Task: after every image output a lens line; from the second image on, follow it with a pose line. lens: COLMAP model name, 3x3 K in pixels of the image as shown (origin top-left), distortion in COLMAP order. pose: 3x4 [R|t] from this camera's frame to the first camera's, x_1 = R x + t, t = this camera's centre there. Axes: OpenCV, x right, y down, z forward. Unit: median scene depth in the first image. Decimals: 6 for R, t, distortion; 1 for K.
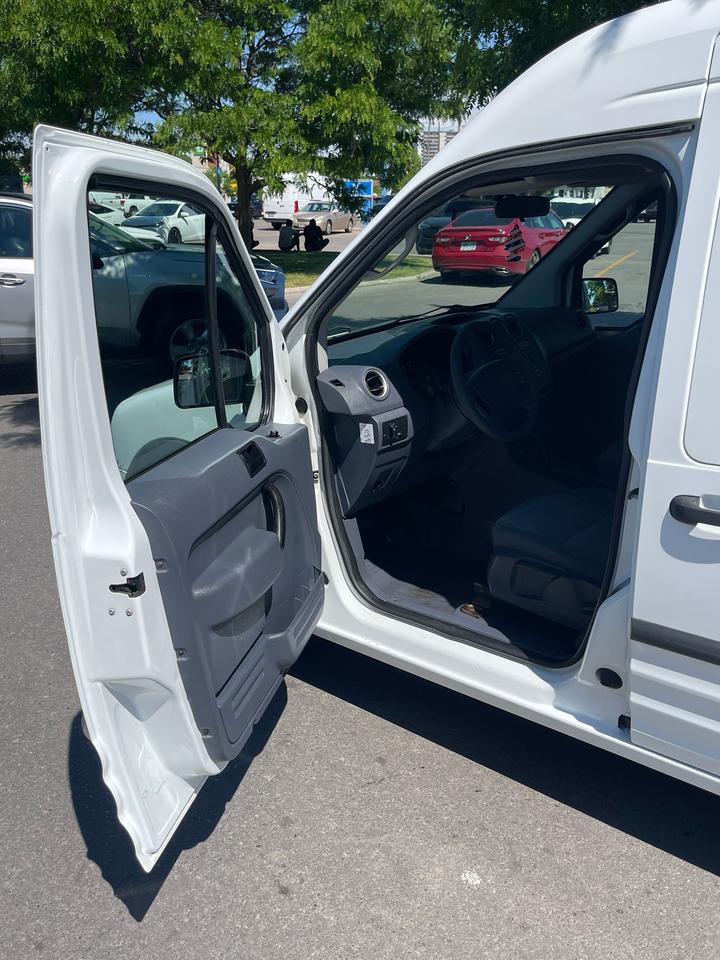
lens RADIAL K [[812.6, 0, 360.0], [0, 812.6, 480.0], [0, 0, 1]] dist [0.058578, -0.004899]
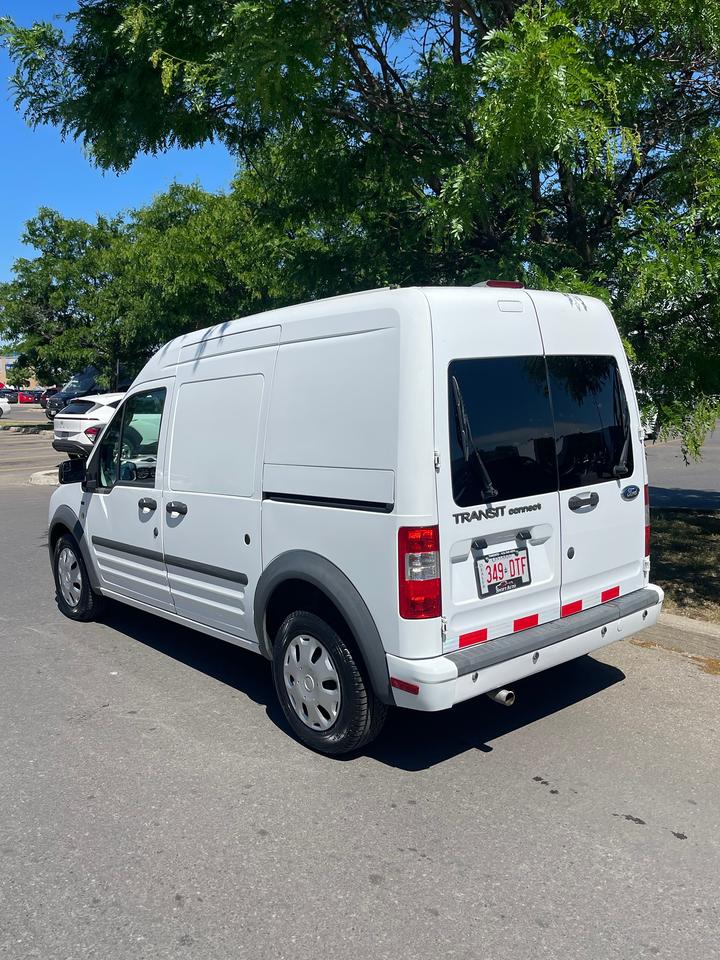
lens RADIAL K [[812.6, 0, 360.0], [0, 812.6, 480.0], [0, 0, 1]] dist [0.058578, -0.004899]
pose [[0.985648, 0.040174, -0.163965, 0.181186], [-0.075390, 0.973787, -0.214603, 0.059766], [0.151046, 0.223884, 0.962840, -0.194763]]
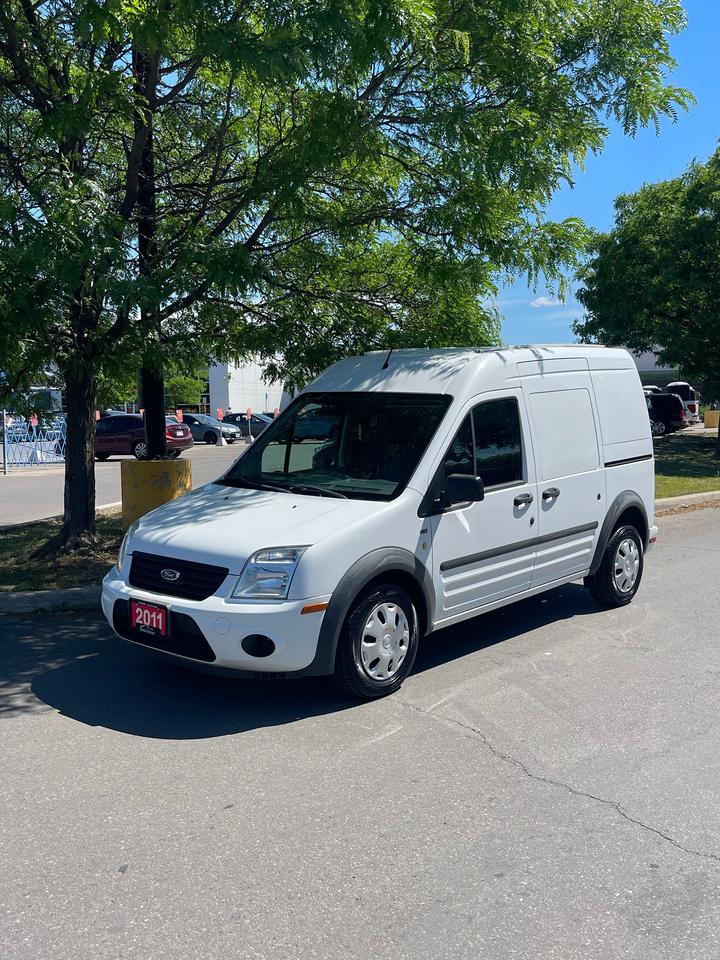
lens RADIAL K [[974.7, 0, 360.0], [0, 974.7, 480.0], [0, 0, 1]] dist [-0.009130, -0.008458]
pose [[0.004991, -0.053993, 0.998529, -0.442992], [0.330157, 0.942637, 0.049321, -0.058205], [-0.943913, 0.329425, 0.022531, 0.197918]]
